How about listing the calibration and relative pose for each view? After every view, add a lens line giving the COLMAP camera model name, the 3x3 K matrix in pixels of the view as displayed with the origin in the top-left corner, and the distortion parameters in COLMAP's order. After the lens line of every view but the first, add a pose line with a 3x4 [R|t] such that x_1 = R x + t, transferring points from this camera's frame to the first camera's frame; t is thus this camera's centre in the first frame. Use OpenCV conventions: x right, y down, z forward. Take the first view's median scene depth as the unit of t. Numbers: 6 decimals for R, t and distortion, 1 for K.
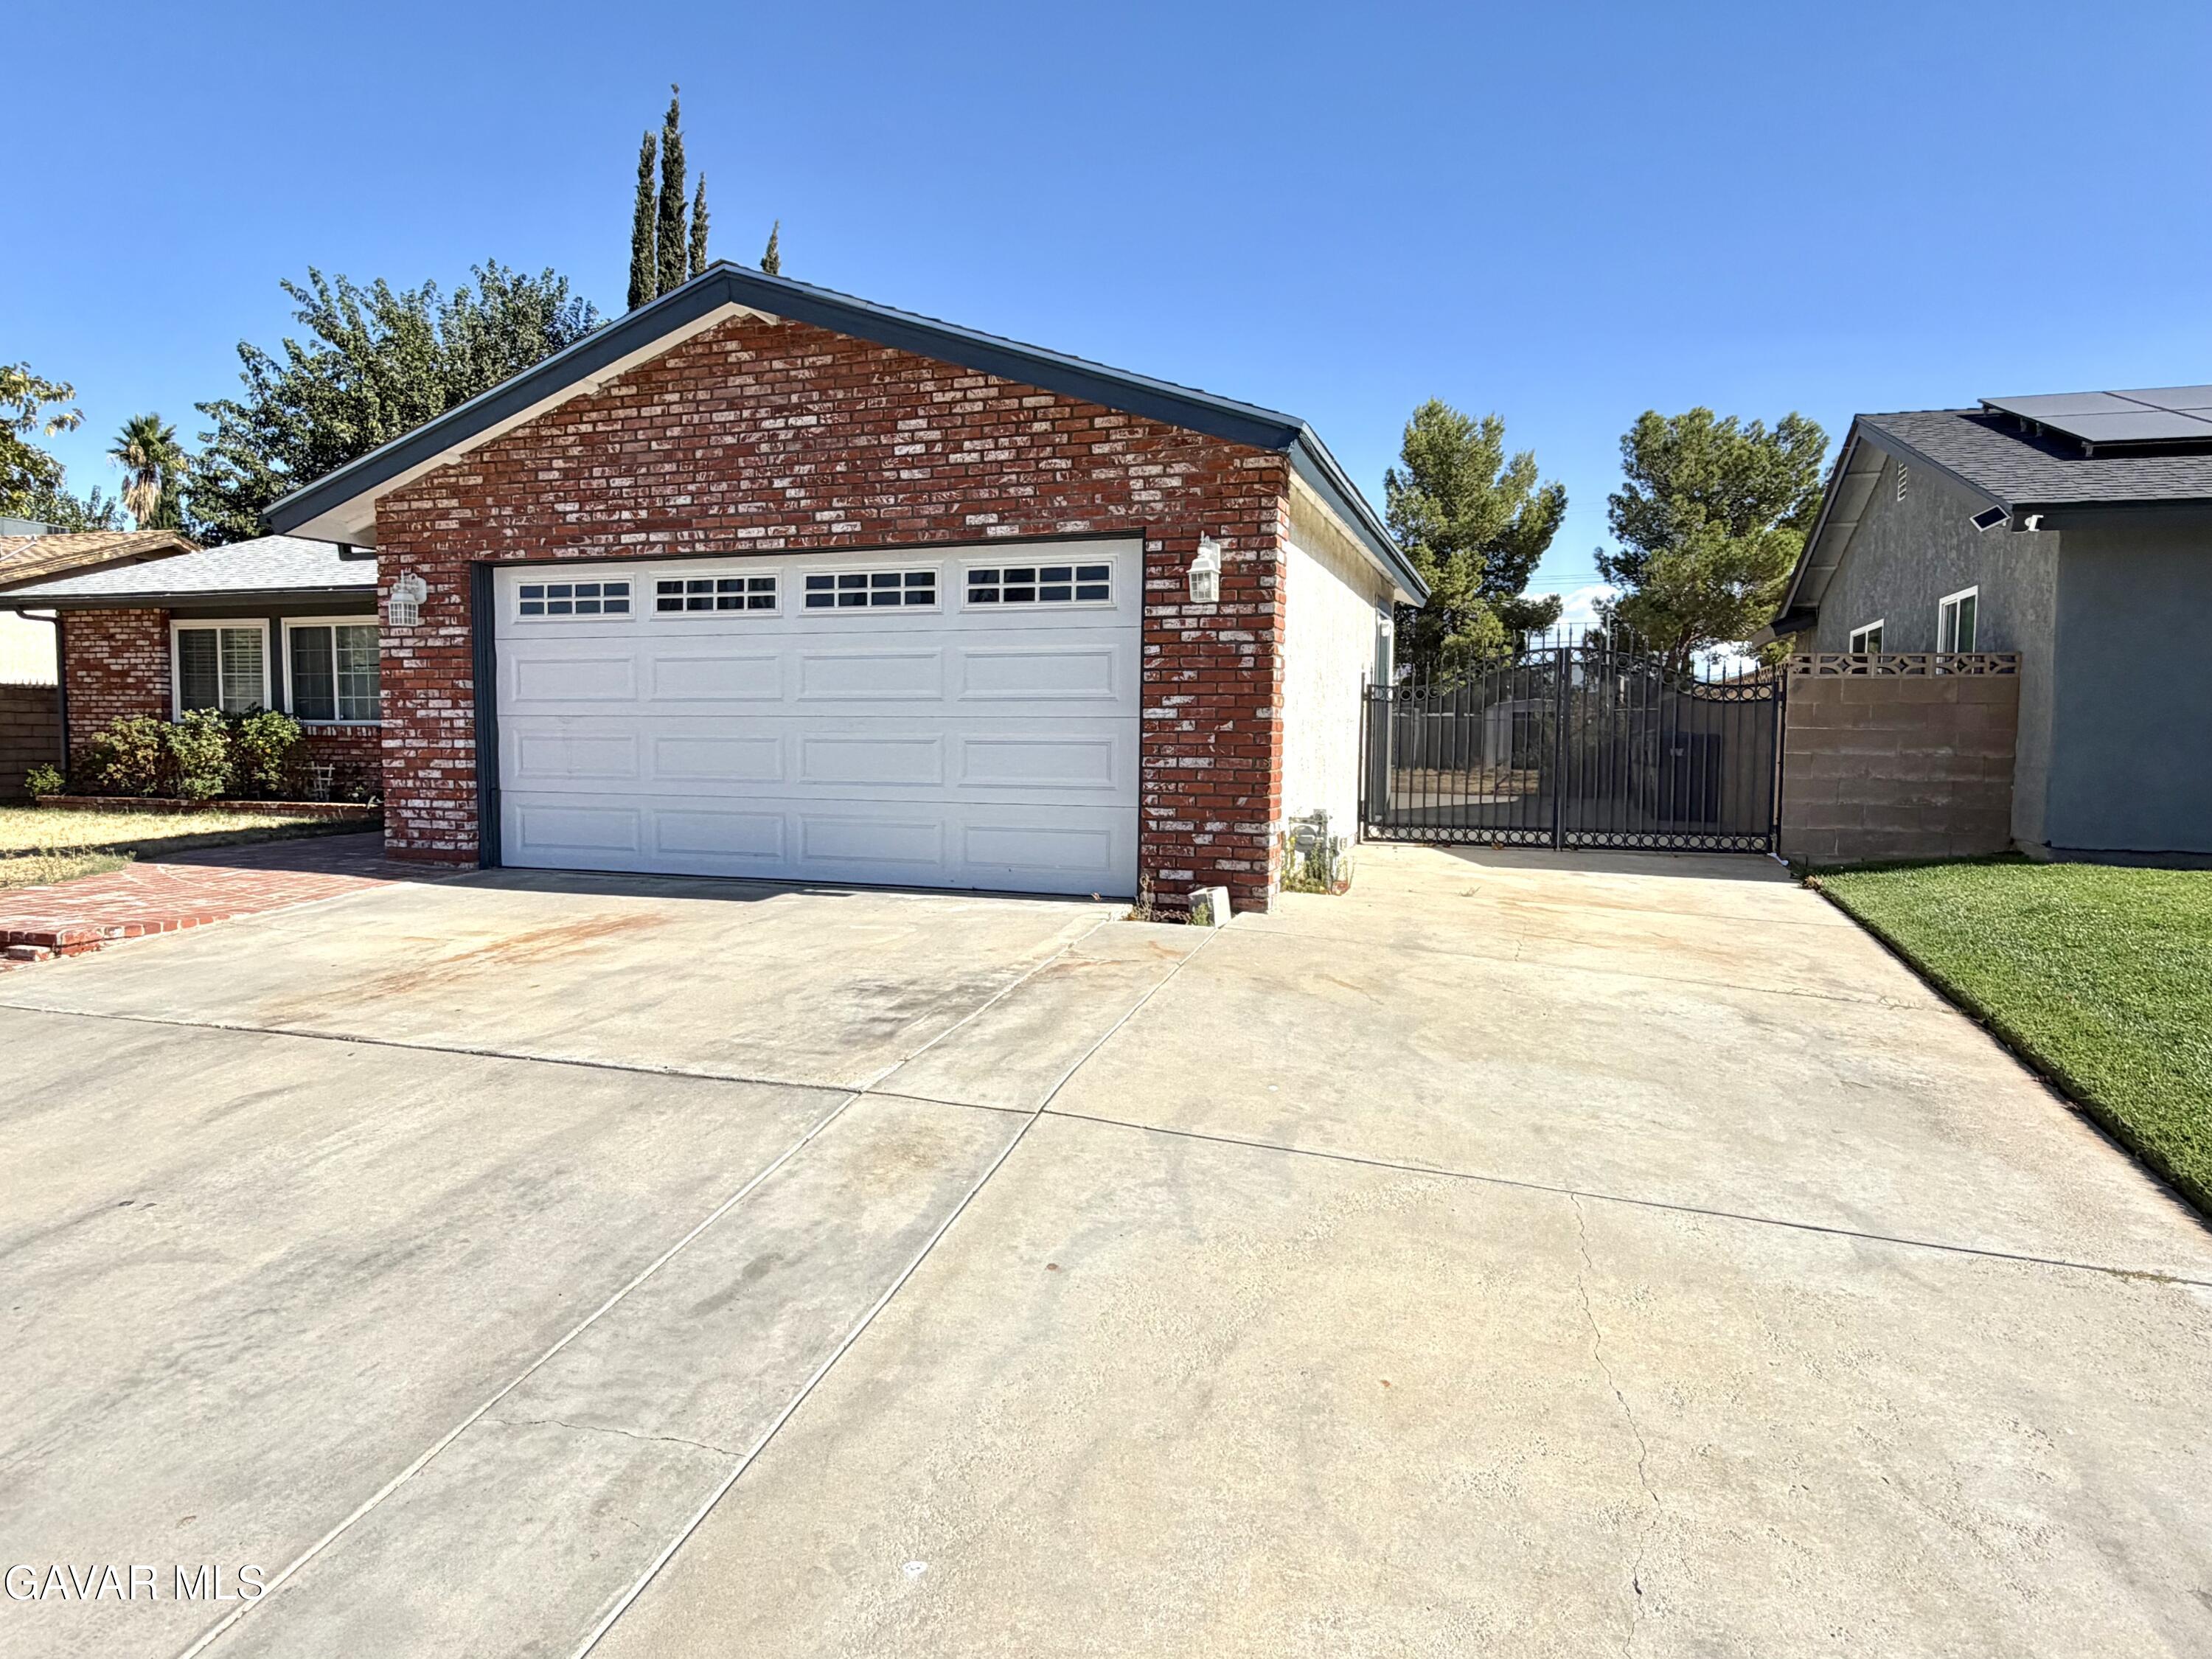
lens RADIAL K [[1354.3, 0, 1109.7], [0, 1354.3, 820.2], [0, 0, 1]] dist [-0.006140, -0.001372]
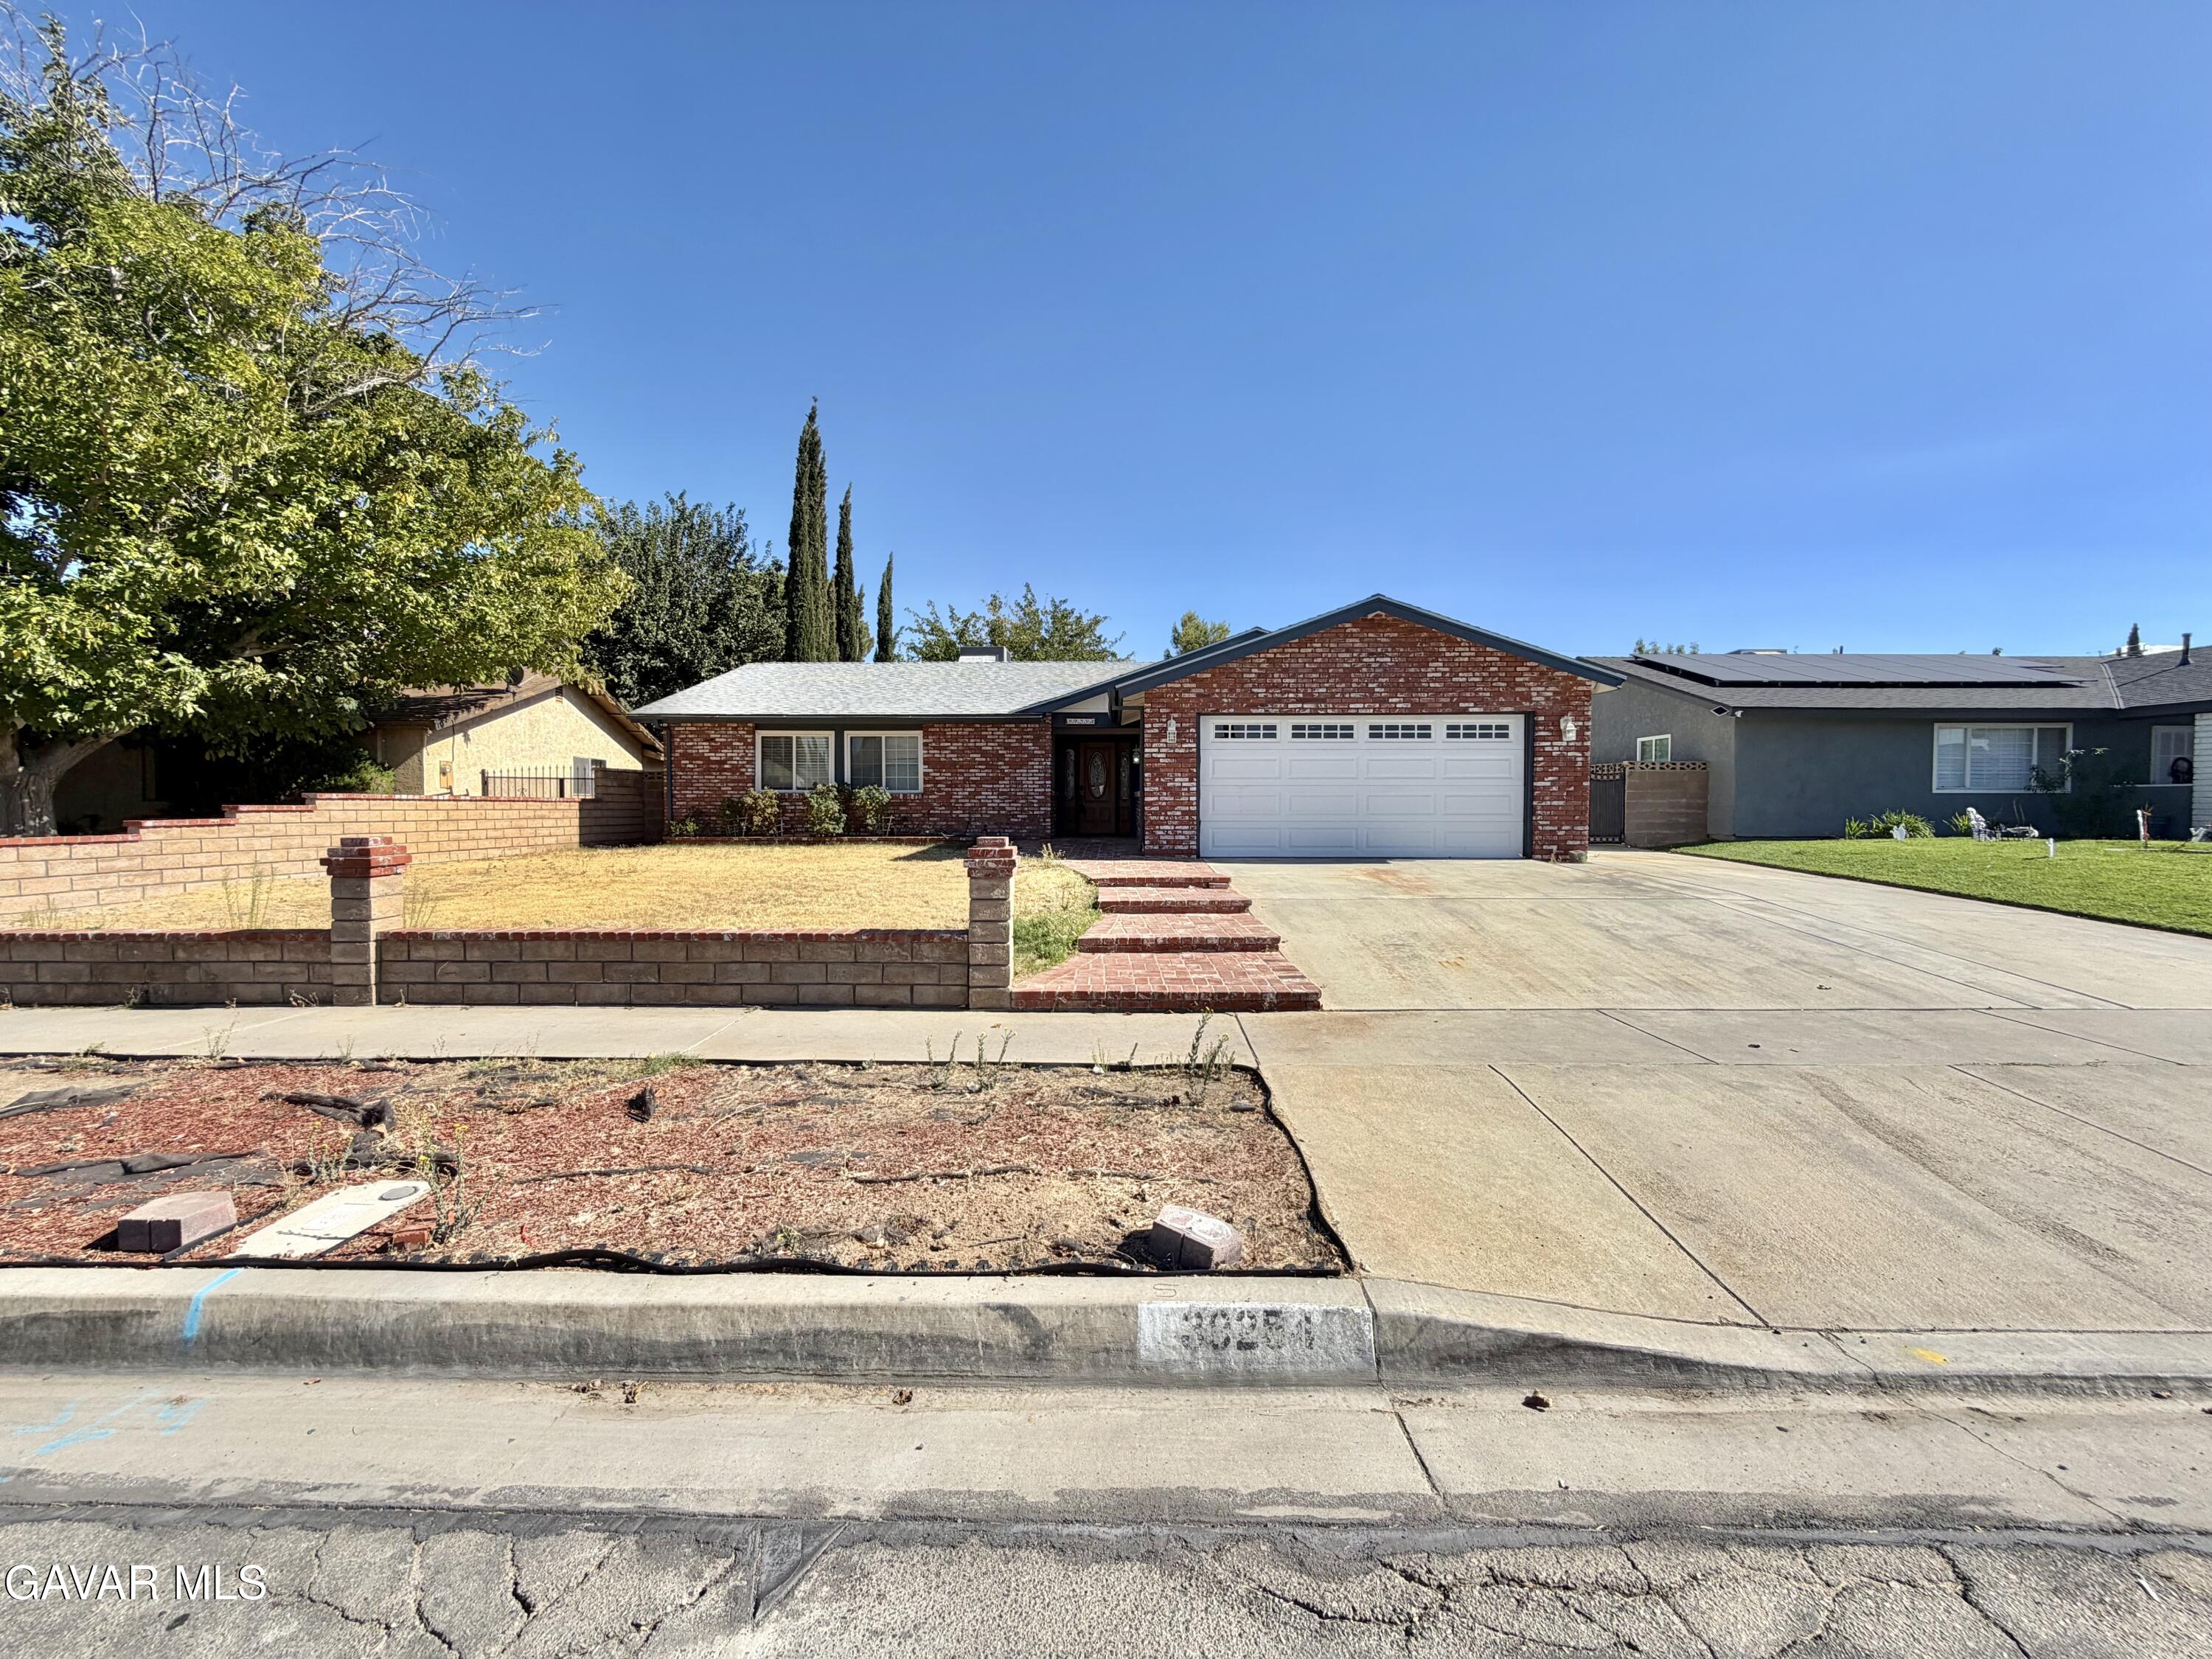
lens RADIAL K [[890.0, 0, 1107.3], [0, 890.0, 832.8], [0, 0, 1]] dist [-0.006979, -0.000147]
pose [[0.953058, -0.015490, 0.302392, -1.021553], [0.025554, 0.999242, -0.029352, 0.034070], [-0.301709, 0.035701, 0.952731, -0.279419]]
